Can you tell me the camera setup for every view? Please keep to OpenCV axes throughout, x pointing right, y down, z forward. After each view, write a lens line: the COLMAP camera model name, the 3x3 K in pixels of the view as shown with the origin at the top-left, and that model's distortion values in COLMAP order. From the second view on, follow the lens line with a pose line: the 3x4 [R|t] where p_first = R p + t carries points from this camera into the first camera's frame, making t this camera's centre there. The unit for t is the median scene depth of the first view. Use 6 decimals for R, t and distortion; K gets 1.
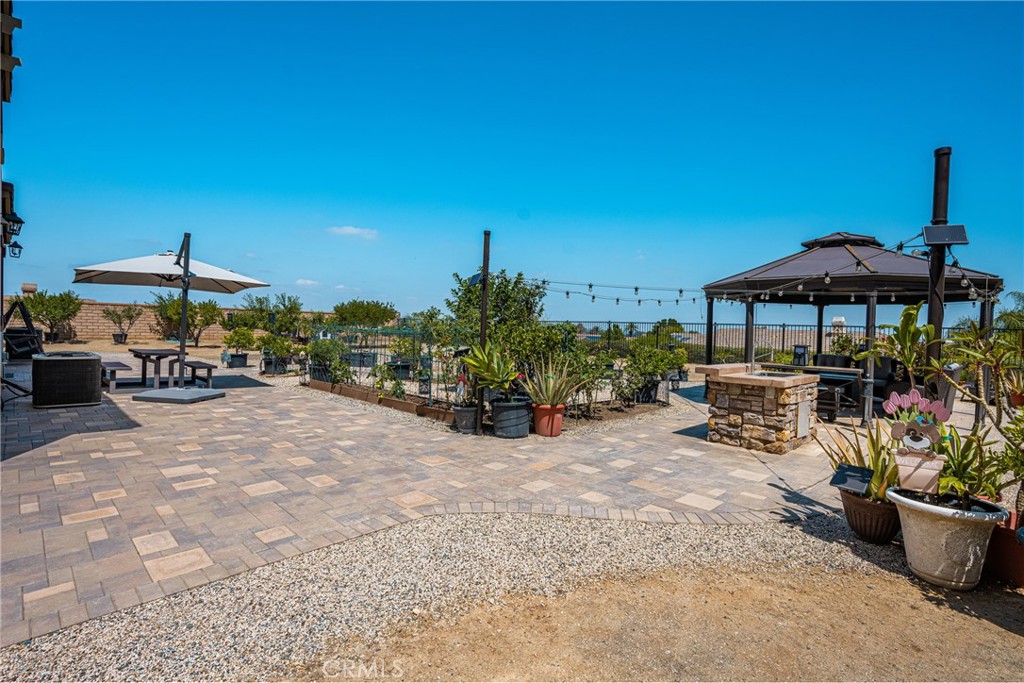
lens RADIAL K [[494.4, 0, 509.9], [0, 494.4, 329.2], [0, 0, 1]] dist [0.000441, 0.000075]
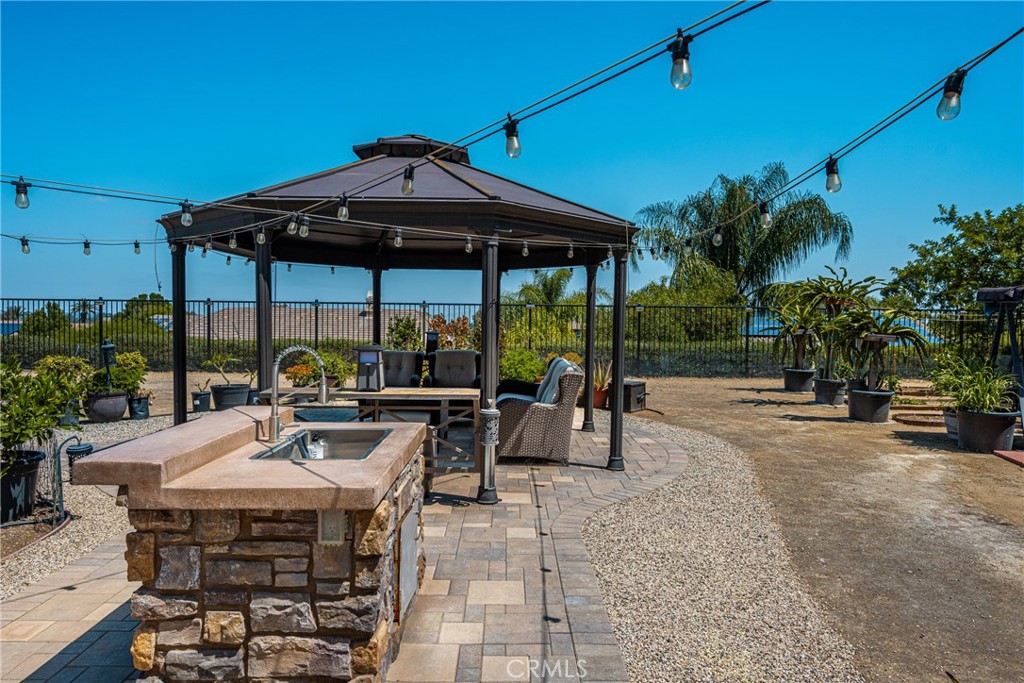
lens RADIAL K [[682.6, 0, 512.0], [0, 682.6, 341.5], [0, 0, 1]] dist [-0.002578, 0.000232]
pose [[0.698807, -0.048368, 0.713673, 0.285572], [0.013559, 0.998428, 0.054391, -0.006827], [-0.715181, -0.028332, 0.698365, 0.581712]]
